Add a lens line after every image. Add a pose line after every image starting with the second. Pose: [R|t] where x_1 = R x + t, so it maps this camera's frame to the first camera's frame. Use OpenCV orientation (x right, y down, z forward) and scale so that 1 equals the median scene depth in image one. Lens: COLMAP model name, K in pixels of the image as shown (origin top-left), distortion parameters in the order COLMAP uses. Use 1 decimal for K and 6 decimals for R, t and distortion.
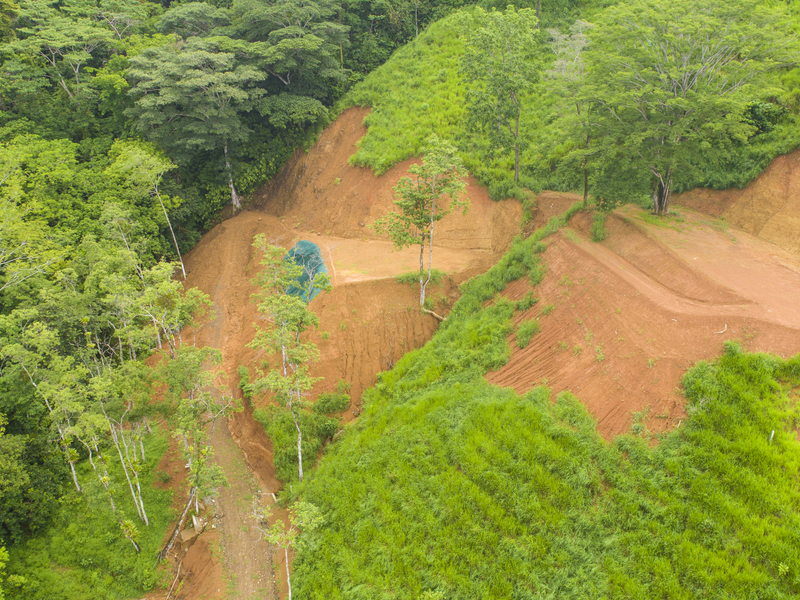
lens RADIAL K [[719.0, 0, 400.7], [0, 719.0, 302.3], [0, 0, 1]] dist [-0.015809, 0.012646]
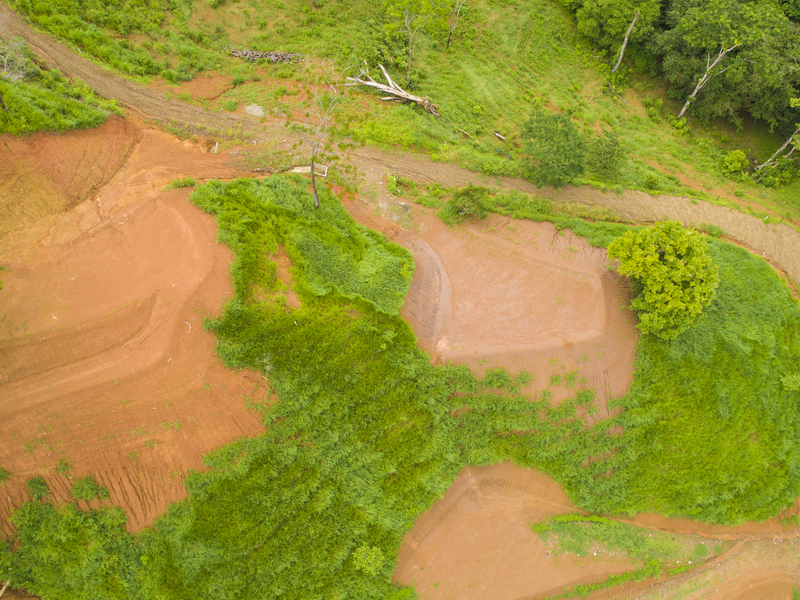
lens RADIAL K [[719.0, 0, 400.7], [0, 719.0, 302.3], [0, 0, 1]] dist [-0.015809, 0.012646]
pose [[-0.142999, -0.927406, 0.345644, 0.009022], [0.412308, 0.261665, 0.872659, -0.658268], [-0.899752, 0.267301, 0.344959, 0.179322]]
